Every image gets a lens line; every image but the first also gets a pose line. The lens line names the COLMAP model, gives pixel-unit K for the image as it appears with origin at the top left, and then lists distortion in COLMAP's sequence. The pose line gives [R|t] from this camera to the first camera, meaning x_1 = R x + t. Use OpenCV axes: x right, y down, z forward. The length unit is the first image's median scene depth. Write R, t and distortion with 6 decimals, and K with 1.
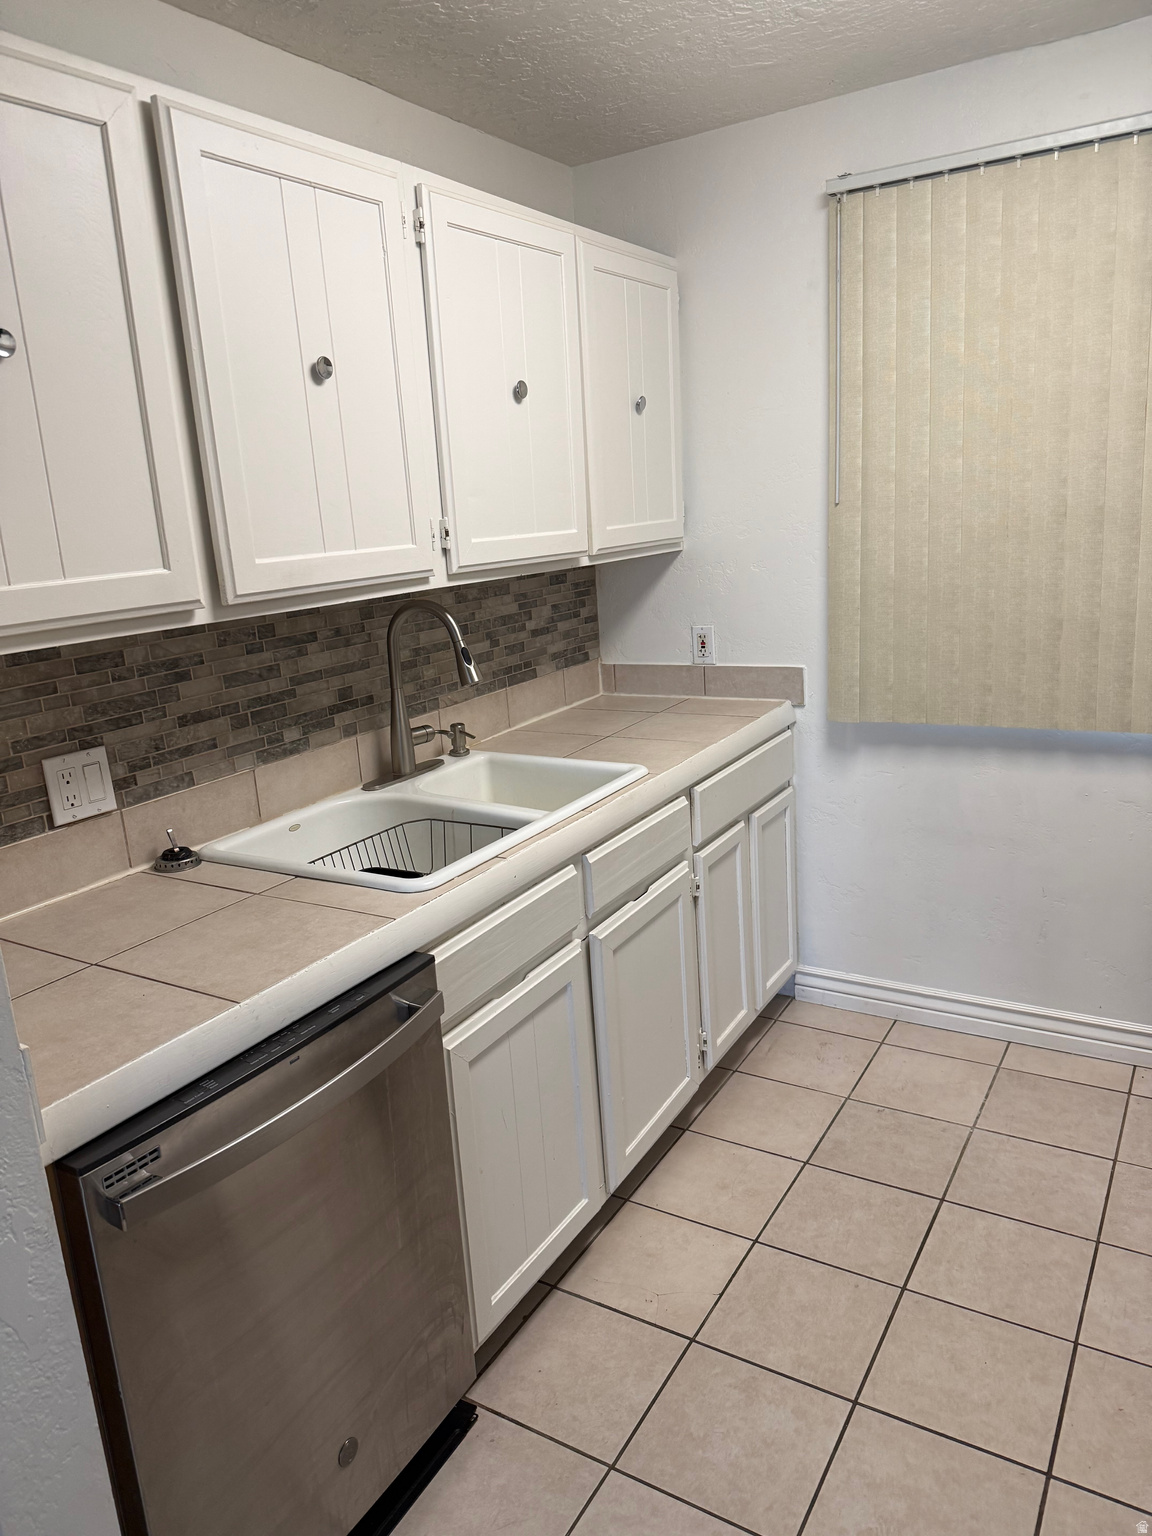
lens RADIAL K [[1103.8, 0, 564.5], [0, 1103.8, 767.6], [0, 0, 1]] dist [0.049389, -0.050483]
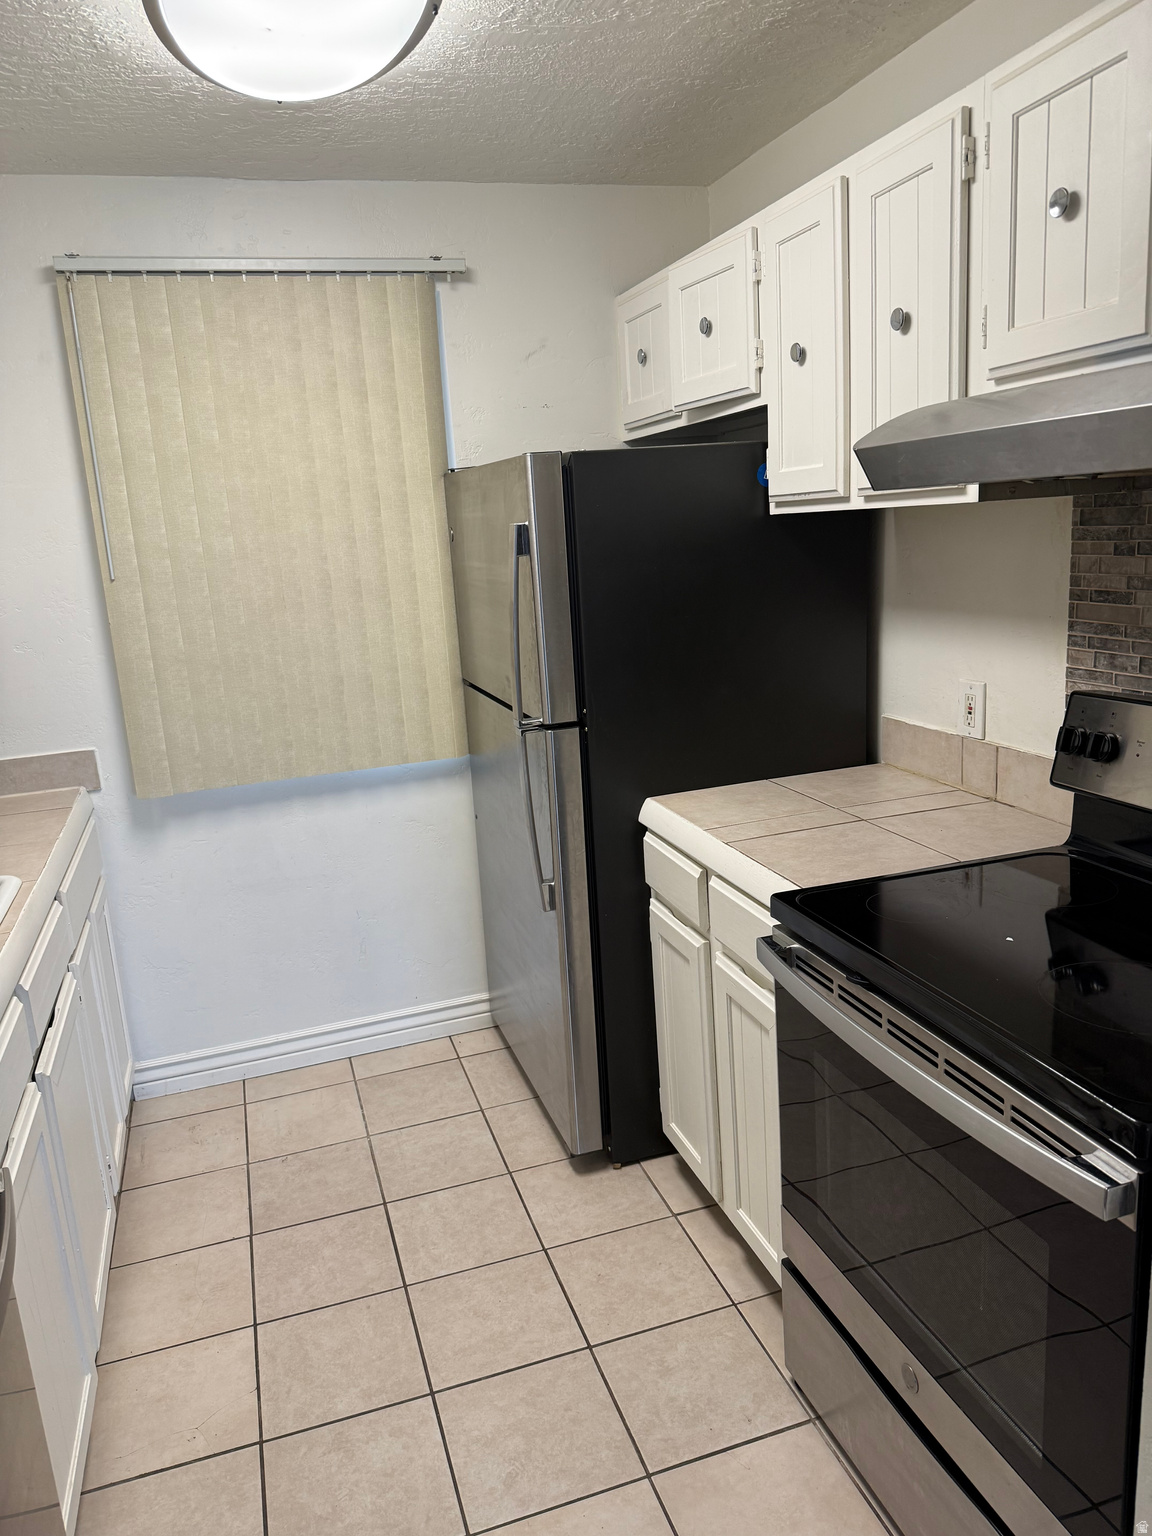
lens RADIAL K [[1091.0, 0, 580.0], [0, 1091.0, 774.3], [0, 0, 1]] dist [0.044170, -0.052553]
pose [[0.653728, -0.147472, 0.742221, -0.293148], [0.200109, 0.979601, 0.018387, -0.005665], [-0.729792, 0.136505, 0.669903, 0.088333]]
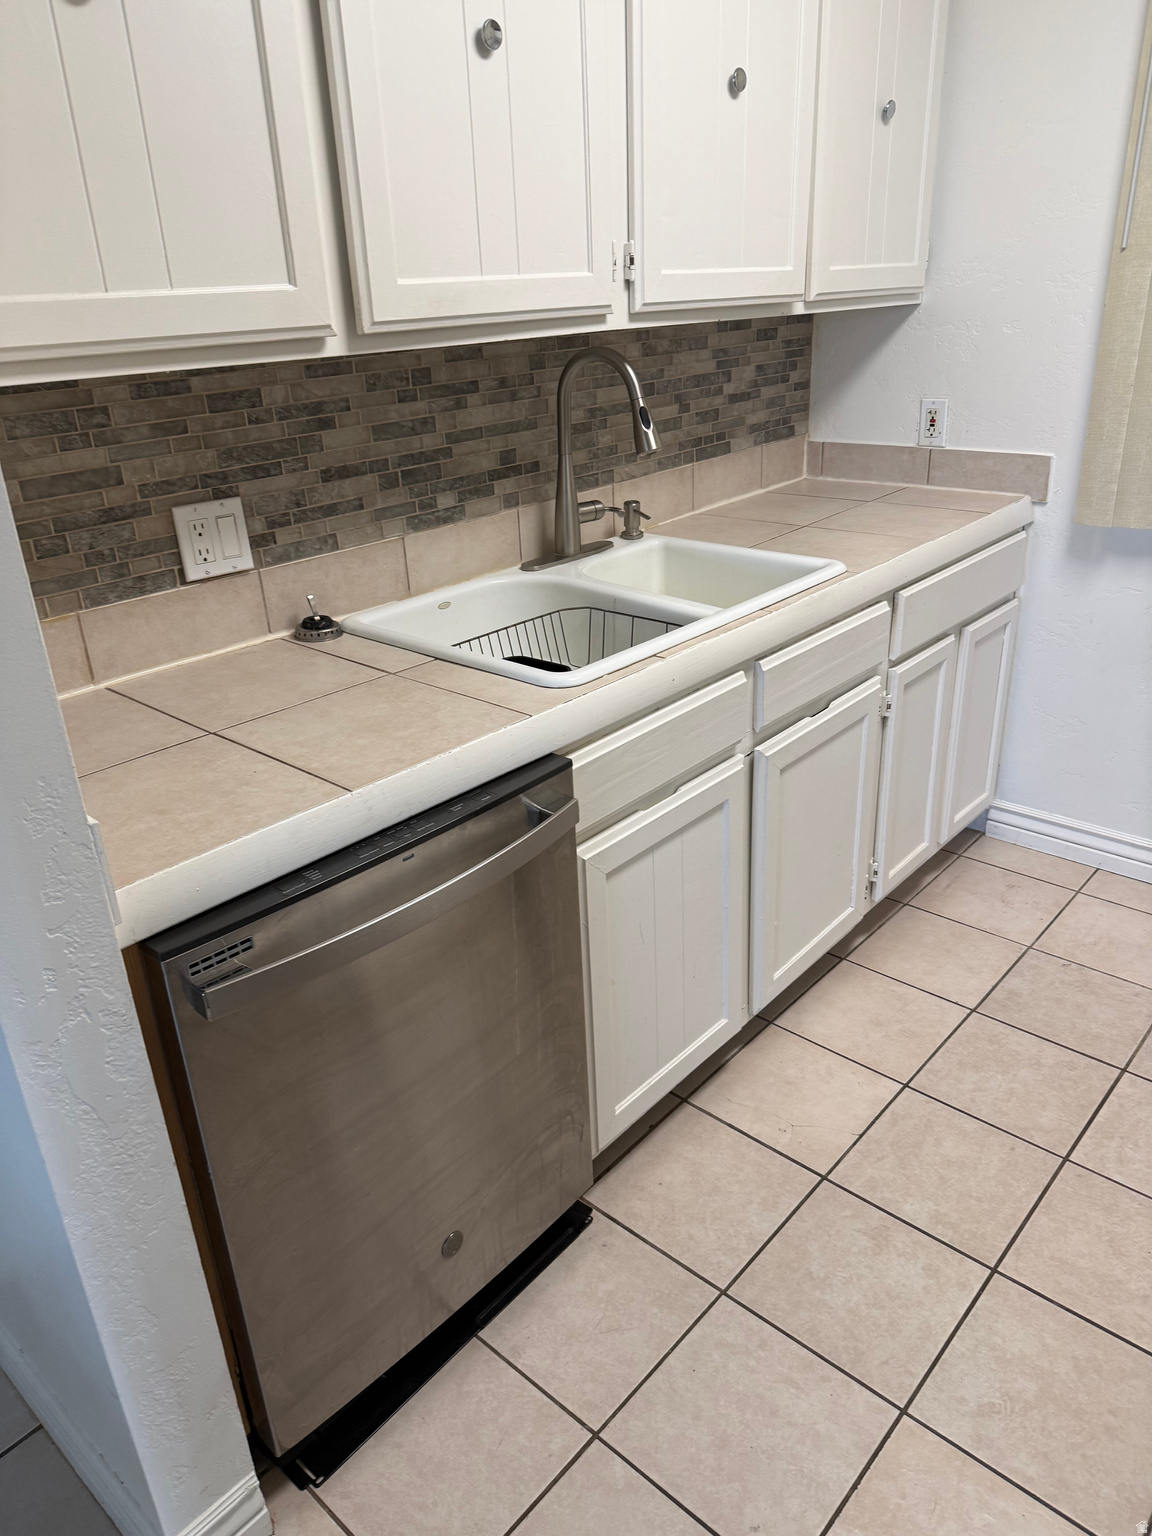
lens RADIAL K [[1091.0, 0, 580.0], [0, 1091.0, 774.3], [0, 0, 1]] dist [0.044170, -0.052553]
pose [[0.983650, 0.097121, -0.151659, 0.016904], [-0.066333, 0.978304, 0.196267, 0.006670], [0.167430, -0.182998, 0.968751, 0.110393]]
